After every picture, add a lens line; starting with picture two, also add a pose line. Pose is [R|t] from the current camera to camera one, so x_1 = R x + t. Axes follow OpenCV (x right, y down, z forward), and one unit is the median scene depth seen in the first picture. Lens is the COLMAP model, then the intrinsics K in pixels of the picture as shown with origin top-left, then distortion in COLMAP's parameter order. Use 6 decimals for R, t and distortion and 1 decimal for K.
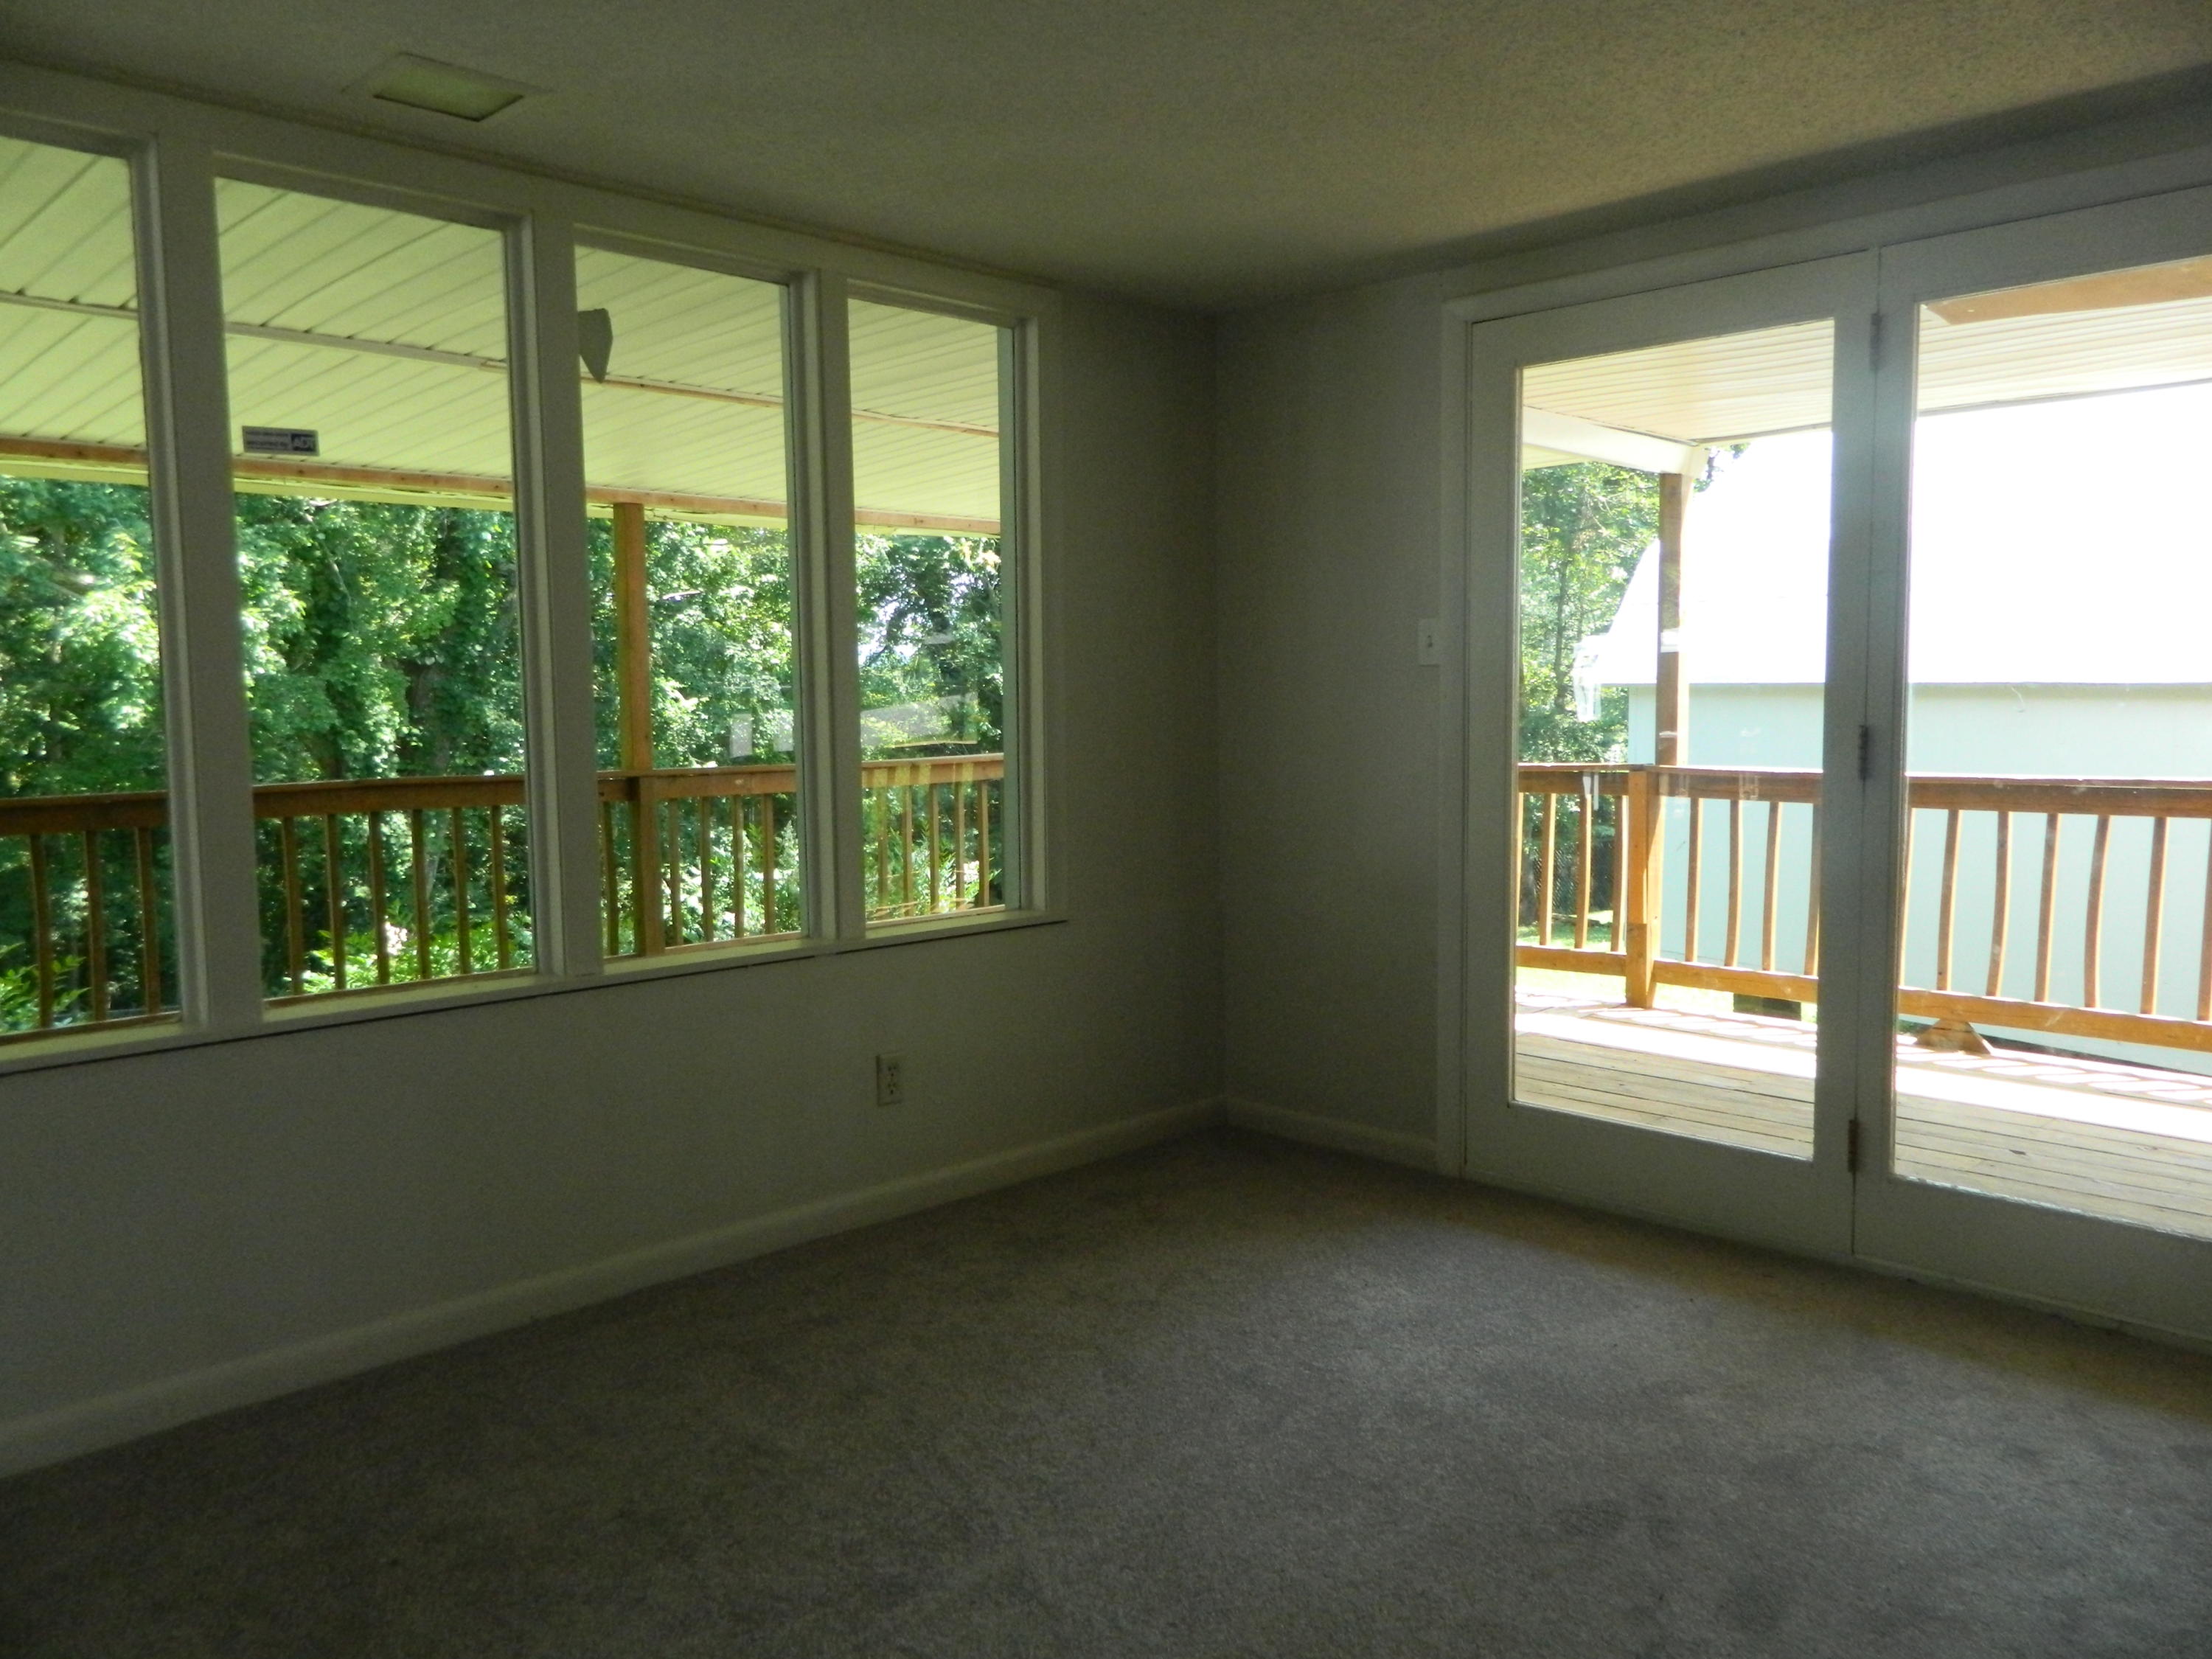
lens RADIAL K [[1656.7, 0, 1111.9], [0, 1656.7, 825.9], [0, 0, 1]] dist [0.014899, 0.003696]
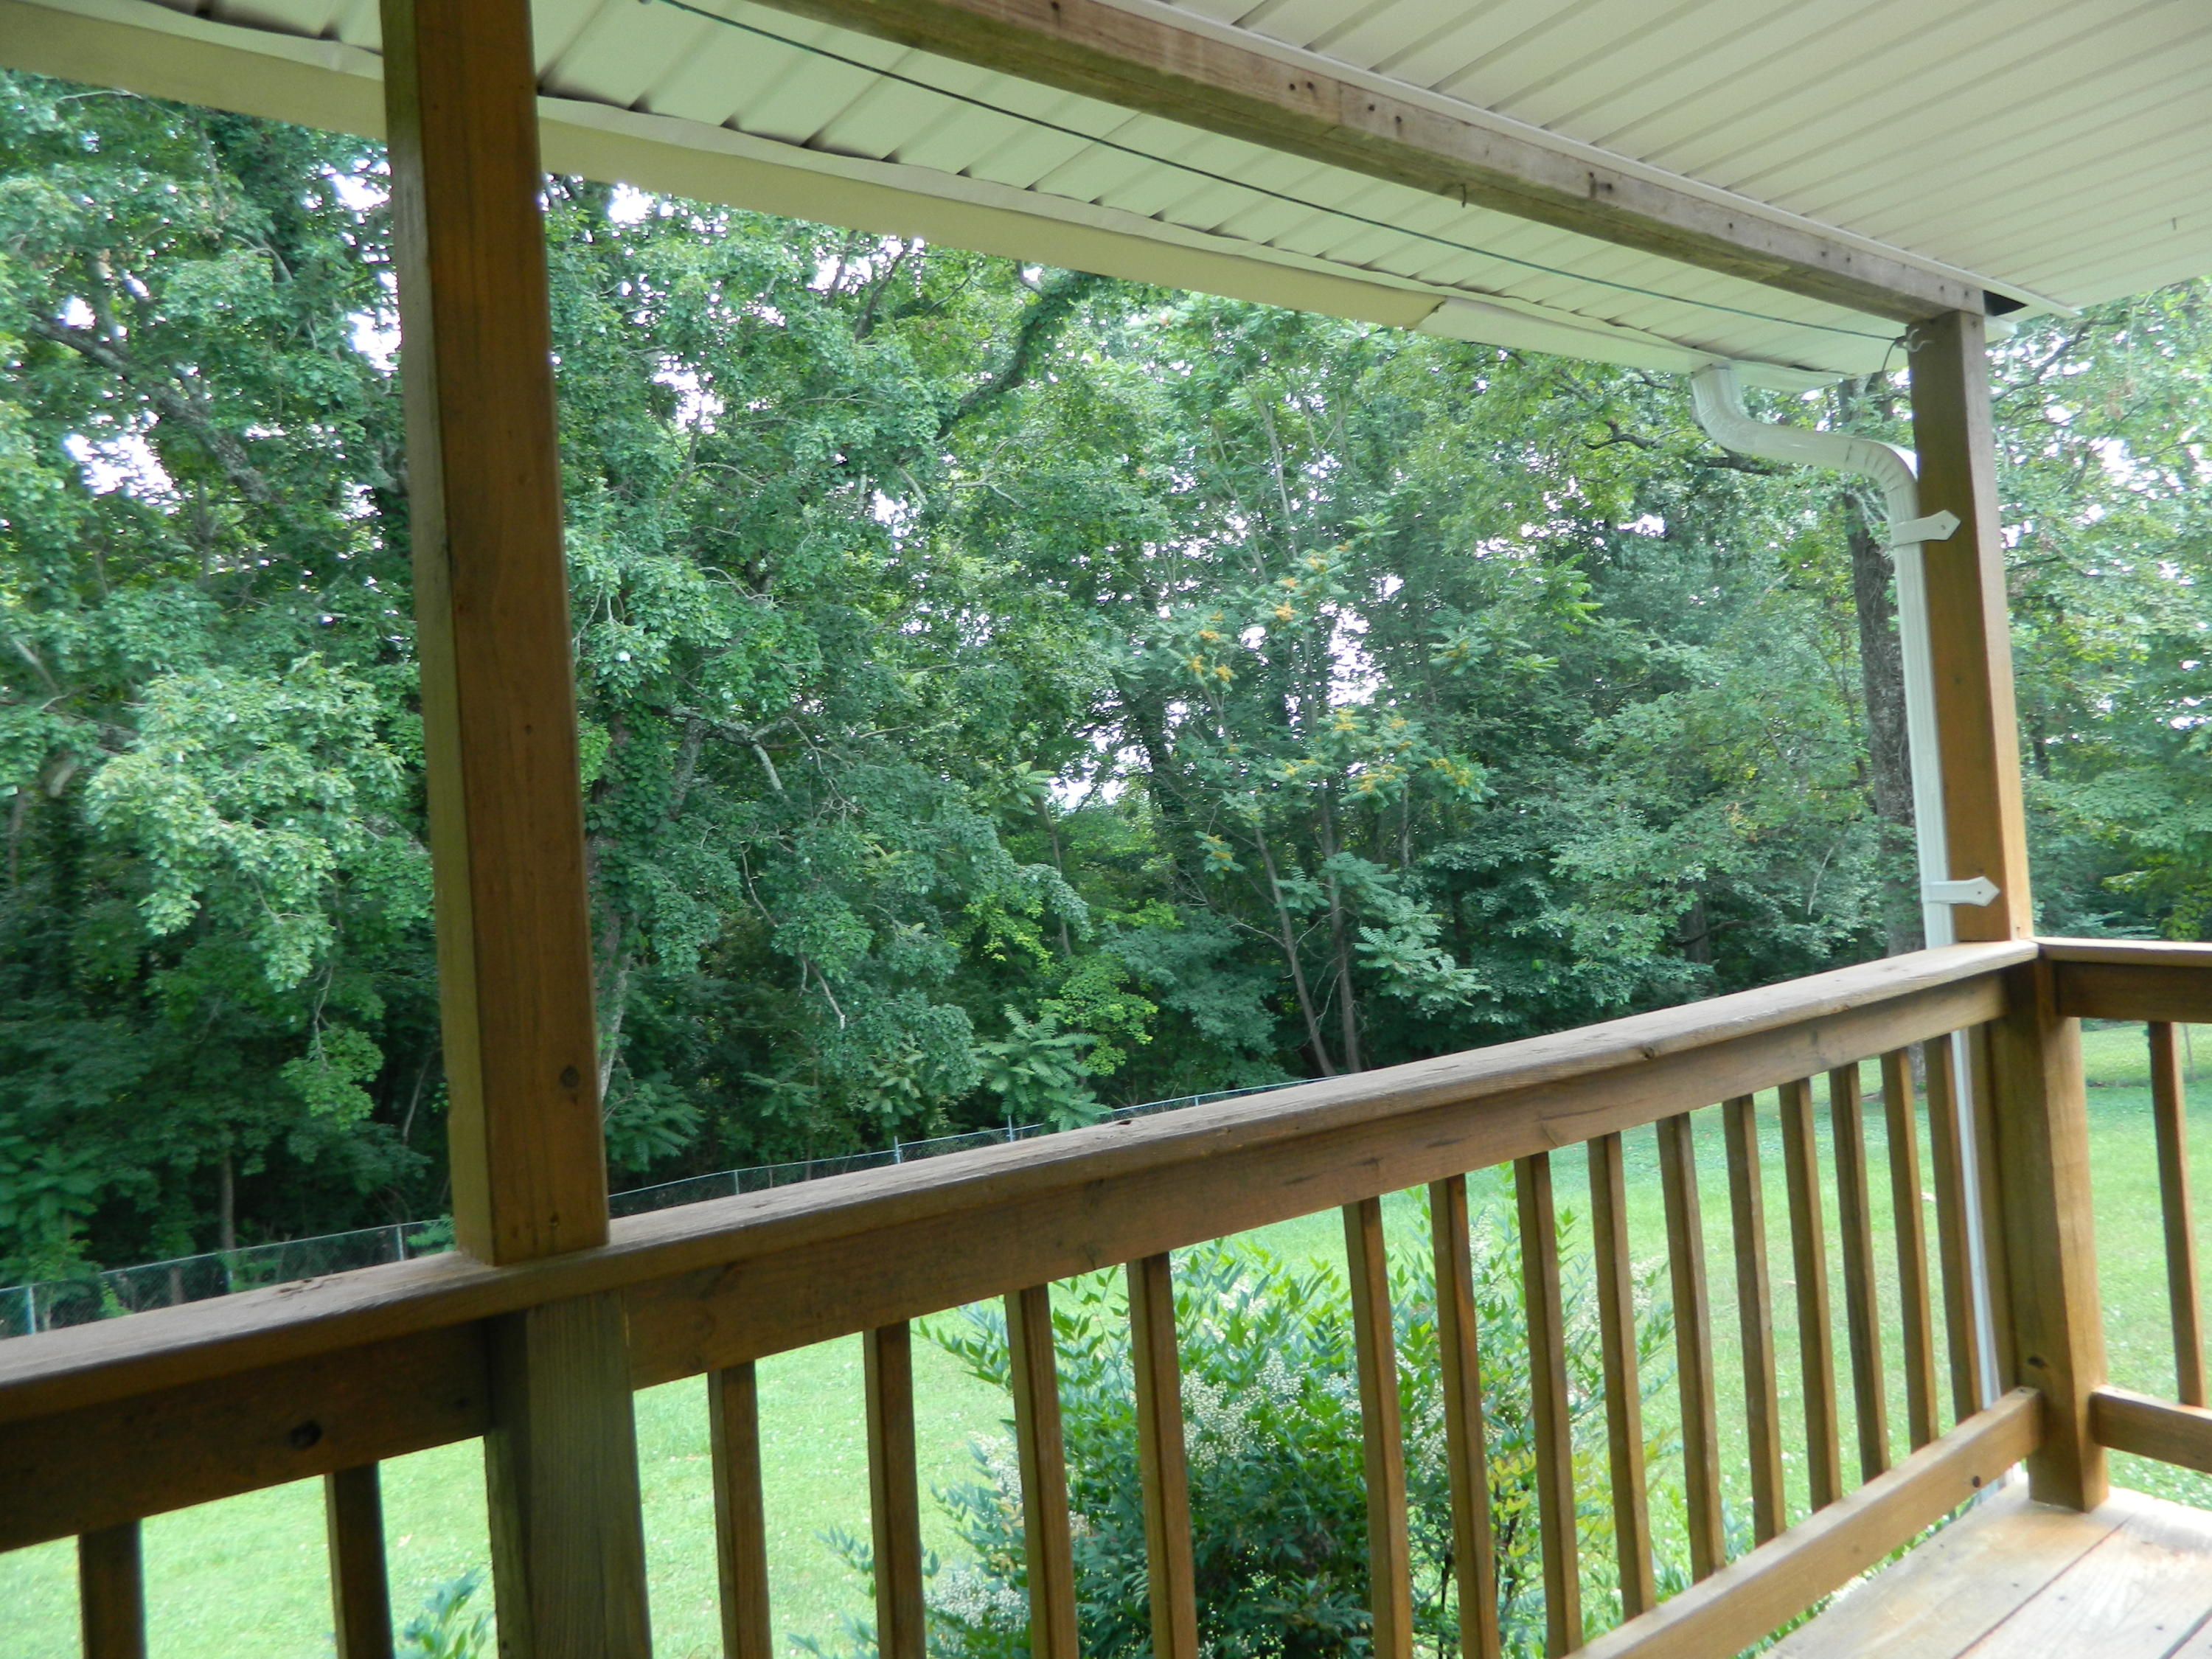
lens RADIAL K [[1656.7, 0, 1104.4], [0, 1656.7, 834.3], [0, 0, 1]] dist [0.014899, 0.003696]
pose [[0.991344, -0.046027, -0.122957, -0.035366], [0.036953, 0.996492, -0.075084, -0.015073], [0.125982, 0.069890, 0.989568, 0.146236]]
